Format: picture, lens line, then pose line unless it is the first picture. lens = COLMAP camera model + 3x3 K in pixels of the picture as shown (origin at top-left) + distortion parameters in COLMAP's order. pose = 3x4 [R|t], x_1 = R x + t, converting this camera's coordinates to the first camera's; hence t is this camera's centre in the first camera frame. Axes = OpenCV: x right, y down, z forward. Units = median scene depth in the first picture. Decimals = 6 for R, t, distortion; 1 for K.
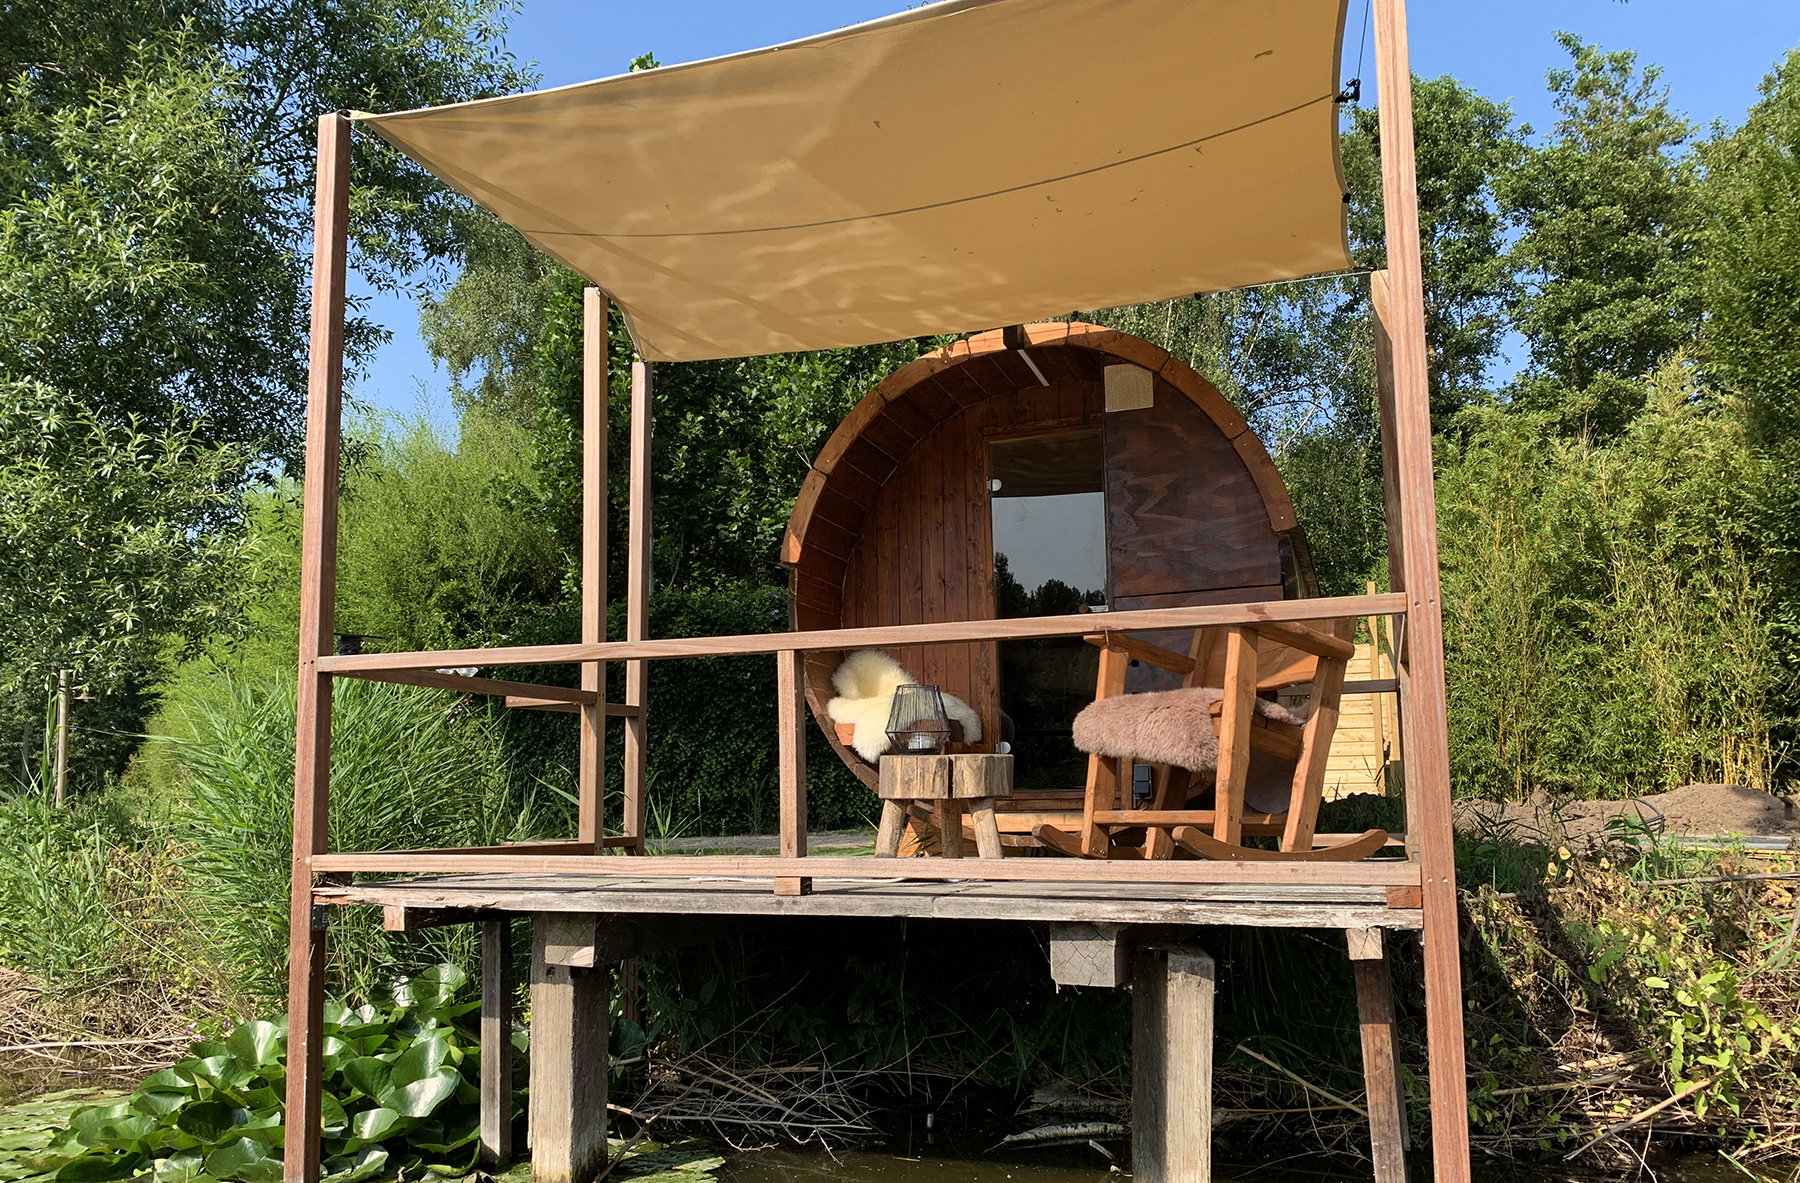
lens RADIAL K [[1391.4, 0, 904.3], [0, 1391.4, 671.9], [0, 0, 1]] dist [0.031937, -0.006499]
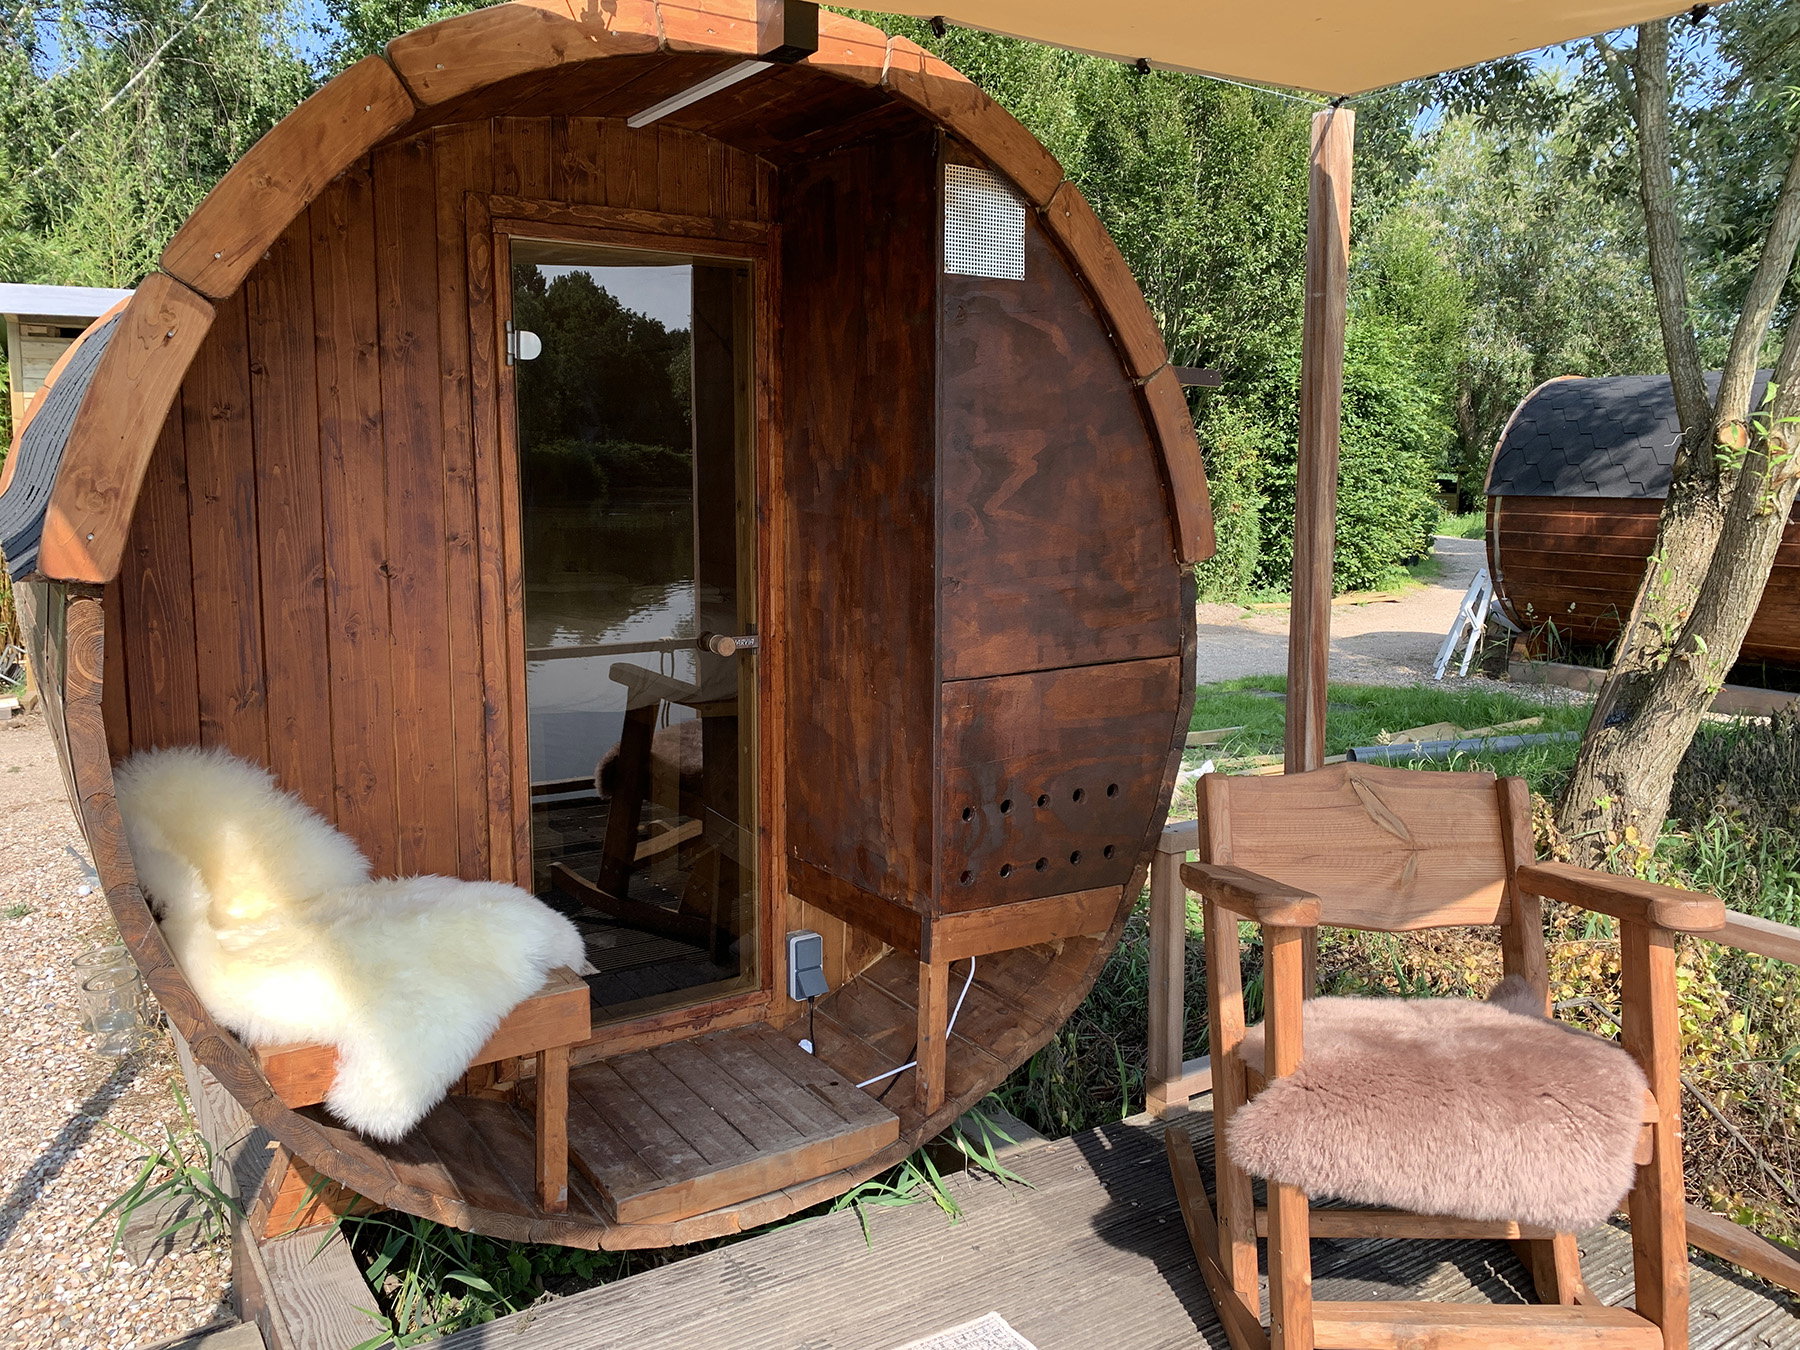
lens RADIAL K [[1396.0, 0, 900.0], [0, 1396.0, 675.0], [0, 0, 1]] dist [0.025074, -0.001140]
pose [[0.595867, -0.098007, 0.797080, -0.240353], [-0.102538, 0.975117, 0.196552, -0.149698], [-0.796510, -0.198850, 0.570991, 0.739862]]
